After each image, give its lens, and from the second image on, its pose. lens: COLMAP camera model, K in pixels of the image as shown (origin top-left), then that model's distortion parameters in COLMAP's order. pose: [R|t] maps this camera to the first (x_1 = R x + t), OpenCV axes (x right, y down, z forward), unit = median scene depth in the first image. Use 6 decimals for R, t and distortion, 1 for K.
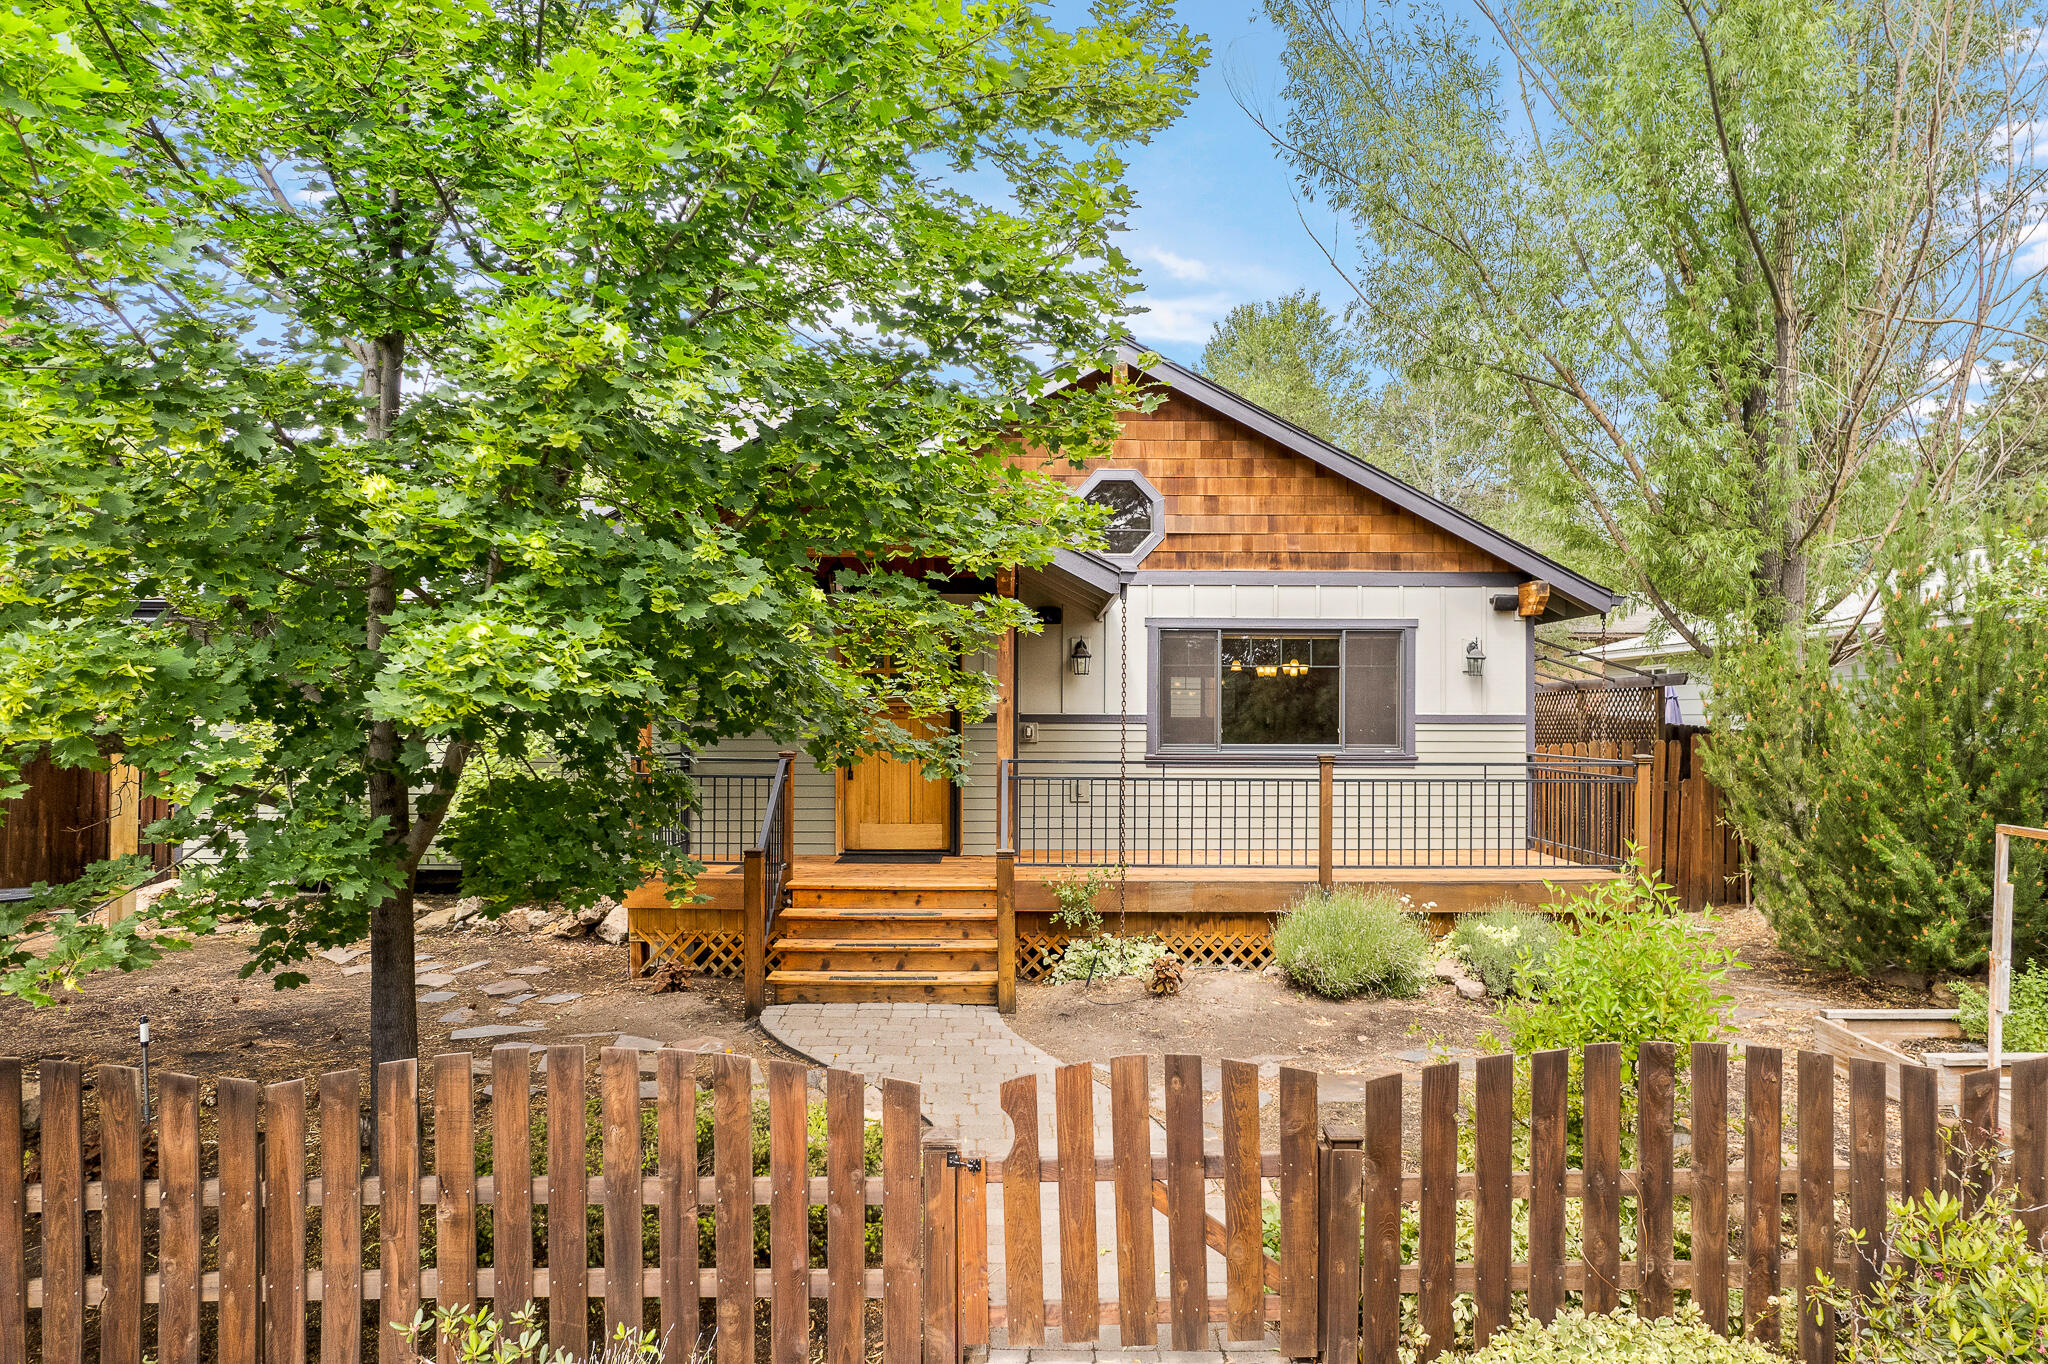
lens RADIAL K [[1297.5, 0, 1026.0], [0, 1297.5, 678.3], [0, 0, 1]] dist [-0.068992, 0.059245]
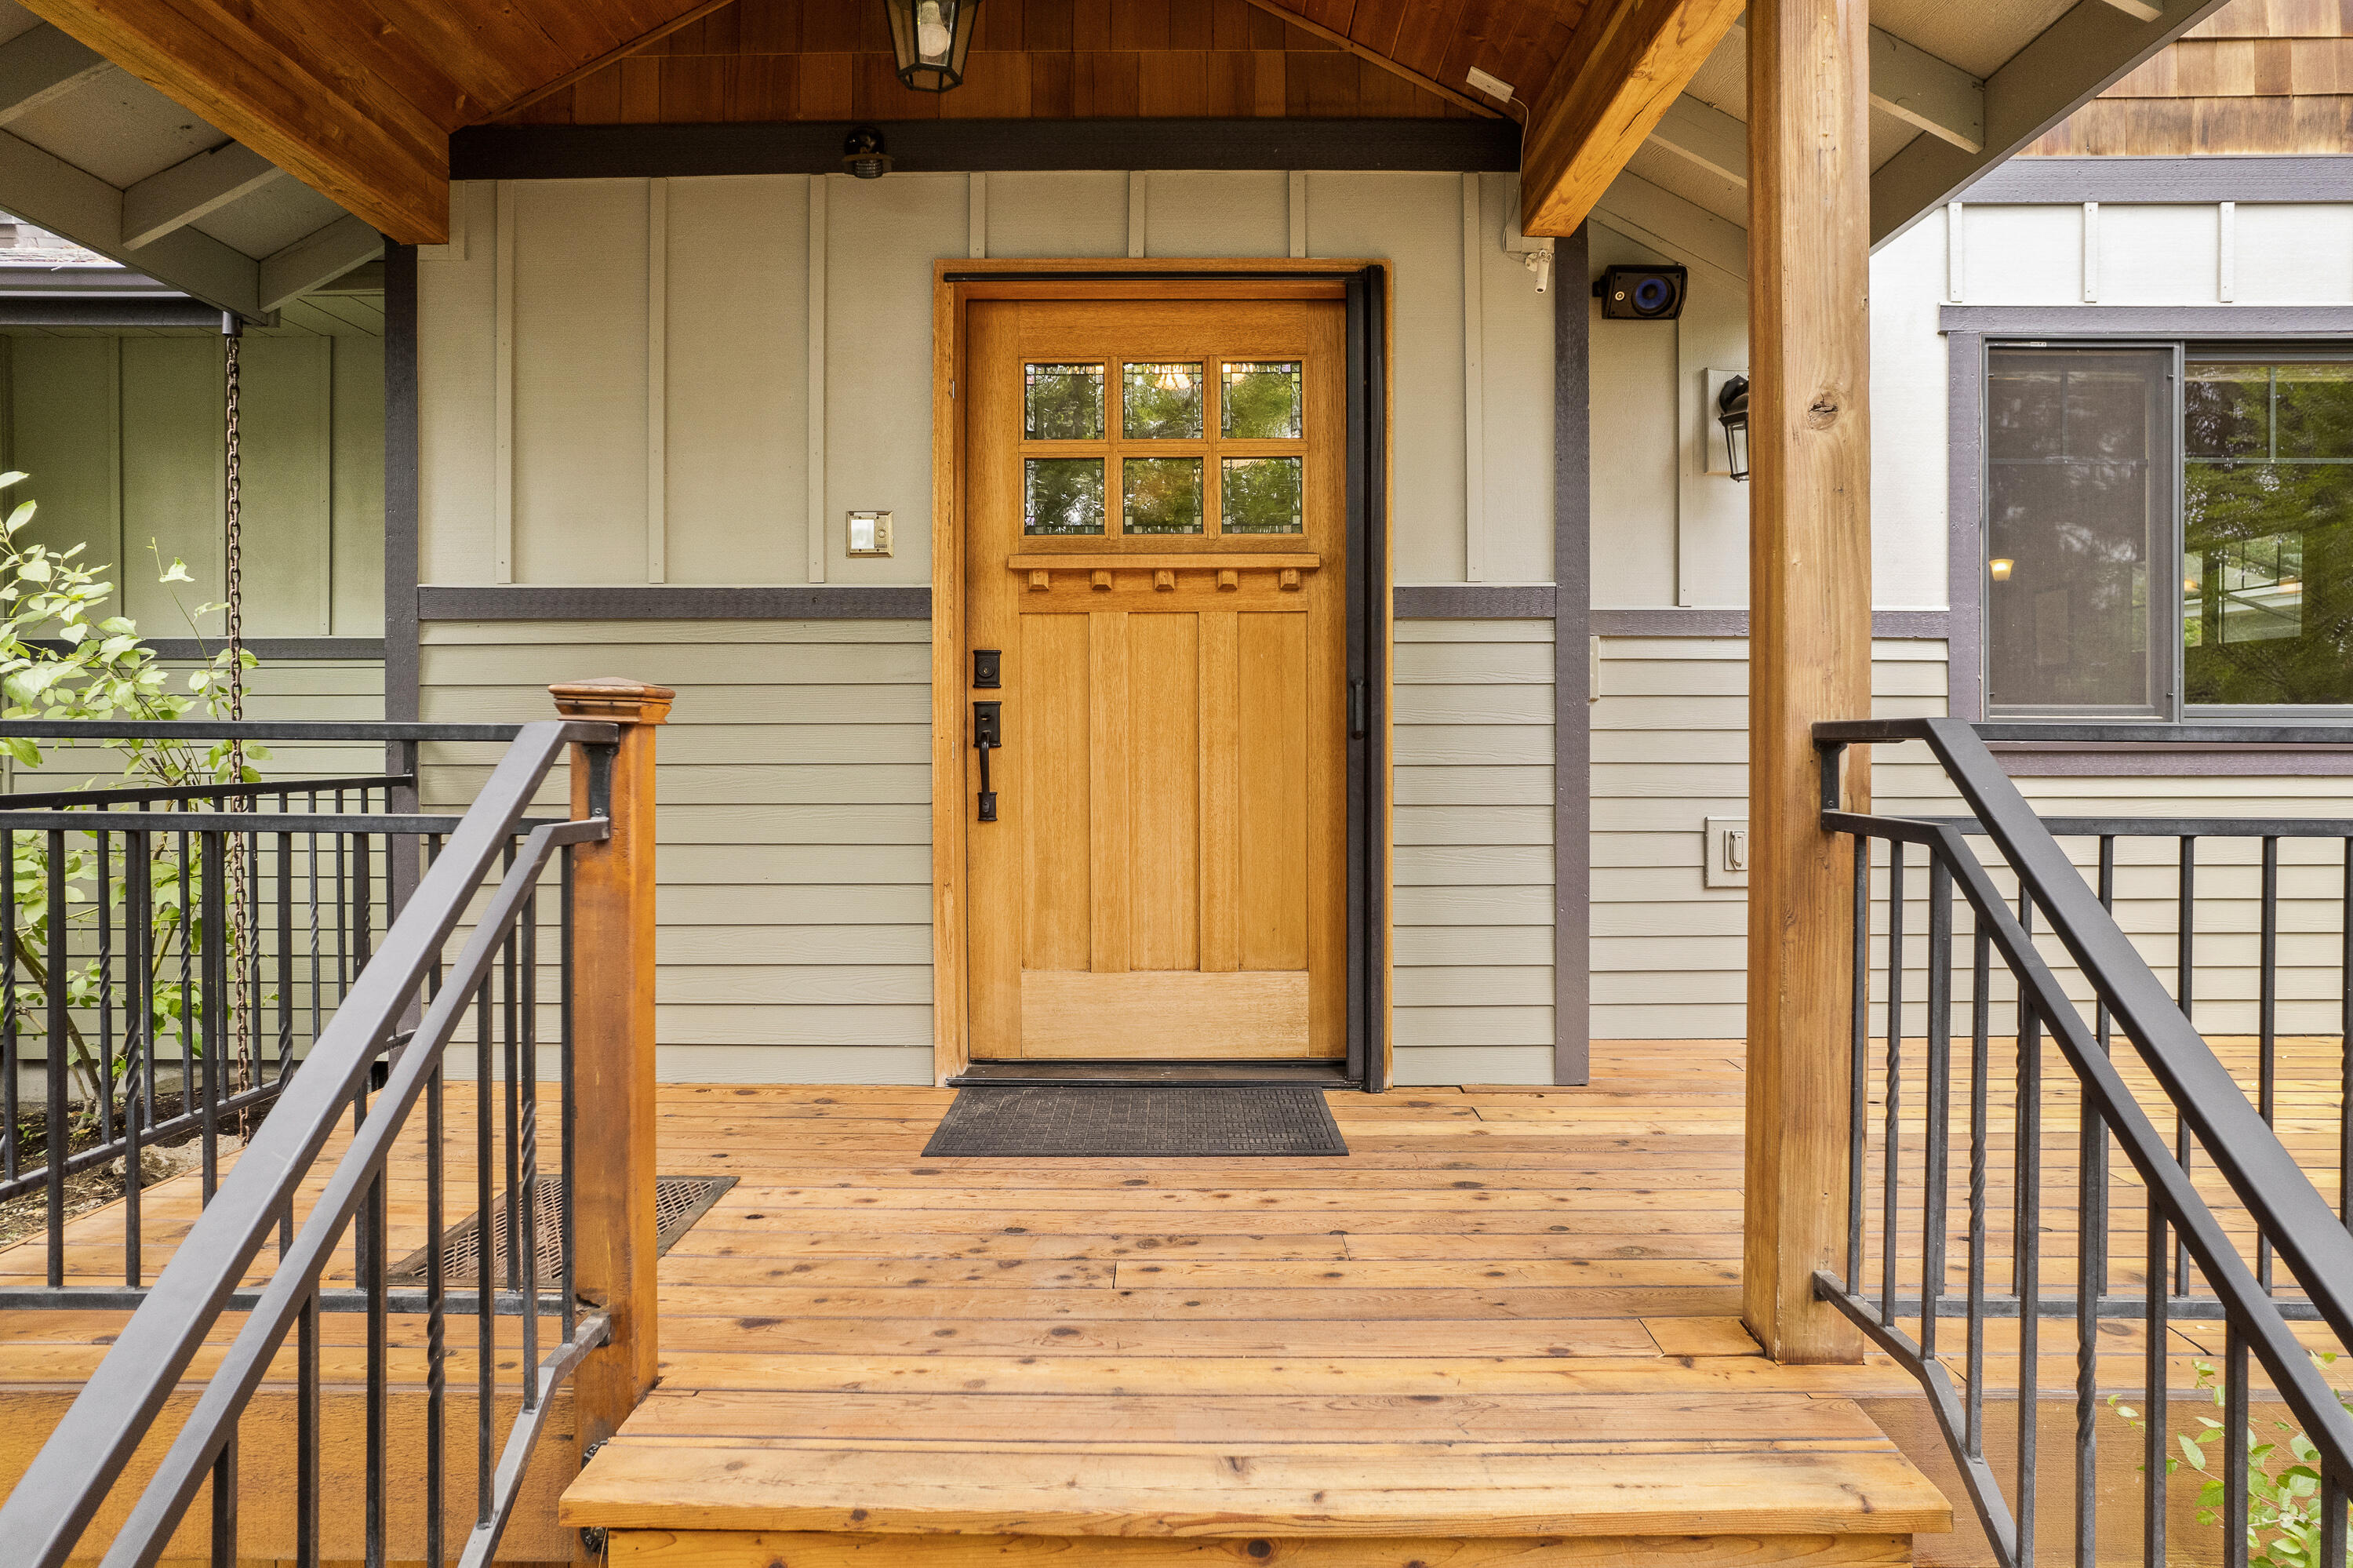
lens RADIAL K [[1490.8, 0, 1178.8], [0, 1490.8, 779.8], [0, 0, 1]] dist [-0.068992, 0.059245]
pose [[0.998900, -0.006975, -0.046363, -0.076129], [0.009097, 0.998912, 0.045730, 0.050502], [0.045993, -0.046101, 0.997877, 0.633915]]
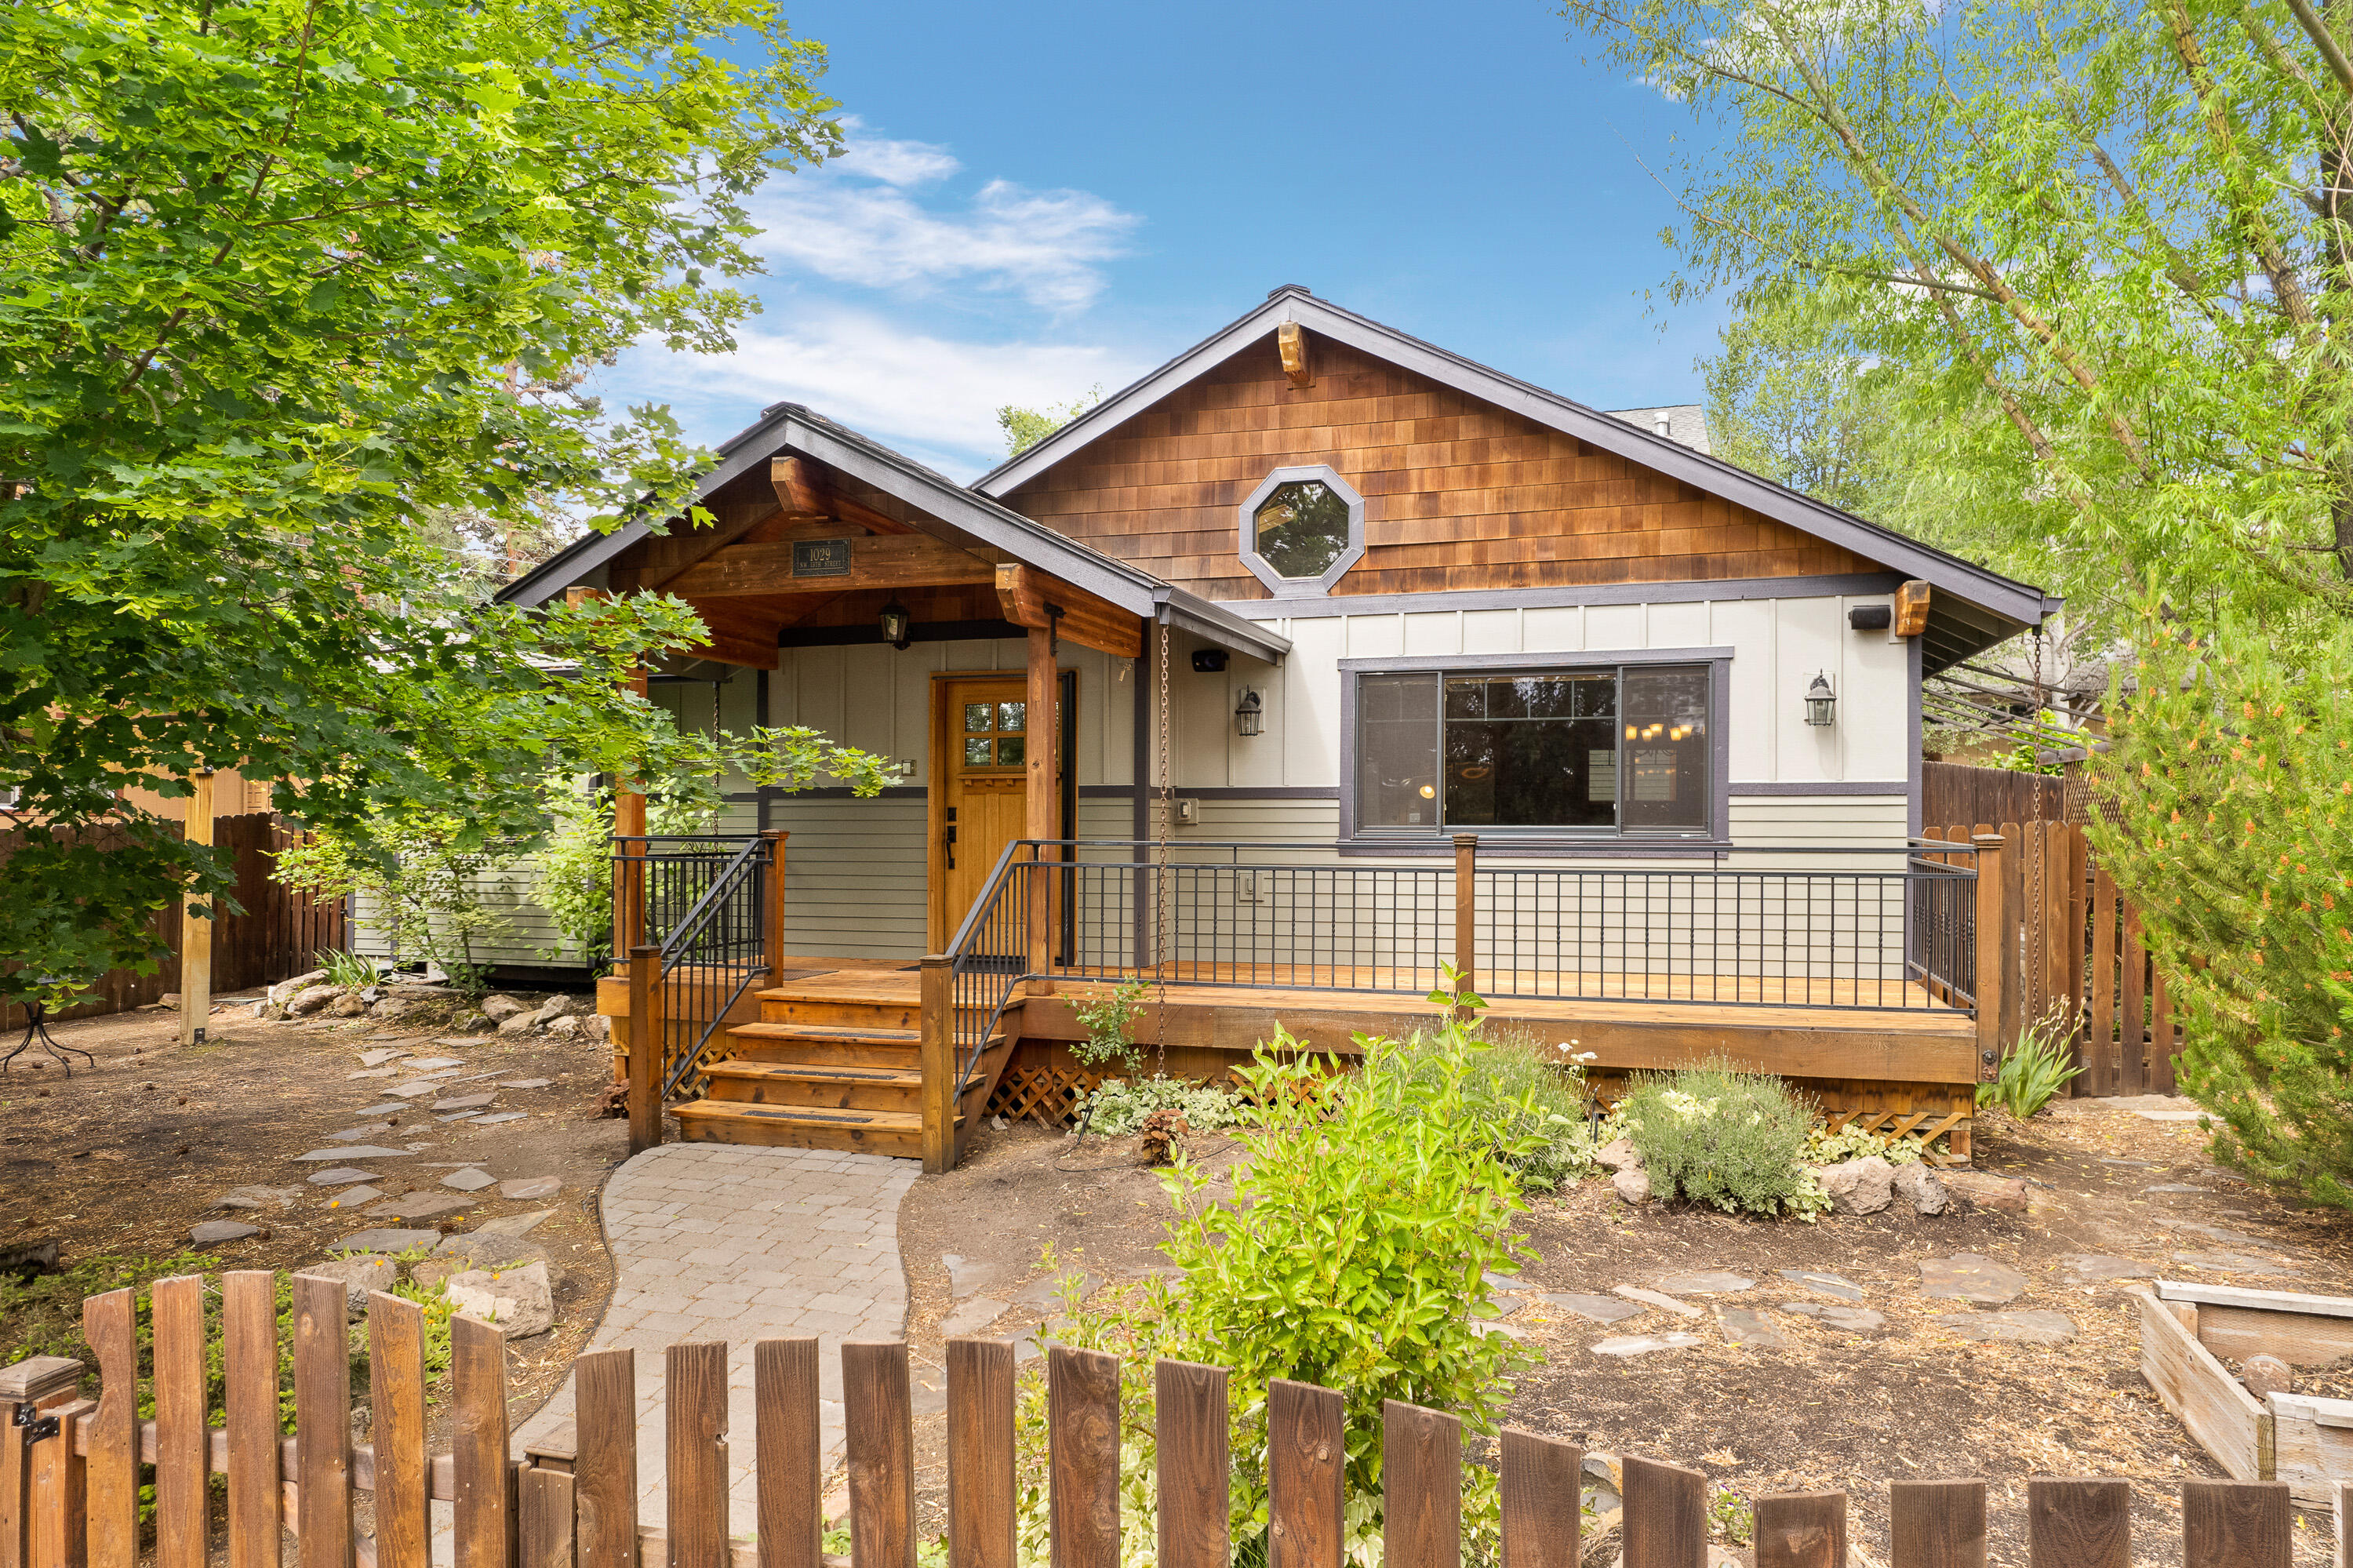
lens RADIAL K [[1446.1, 0, 1176.5], [0, 1446.1, 784.0], [0, 0, 1]] dist [-0.052228, 0.096630]
pose [[0.950771, -0.011816, -0.309669, 0.265357], [0.015400, 0.999840, 0.009130, 0.017254], [0.309512, -0.013450, 0.950801, 0.166802]]
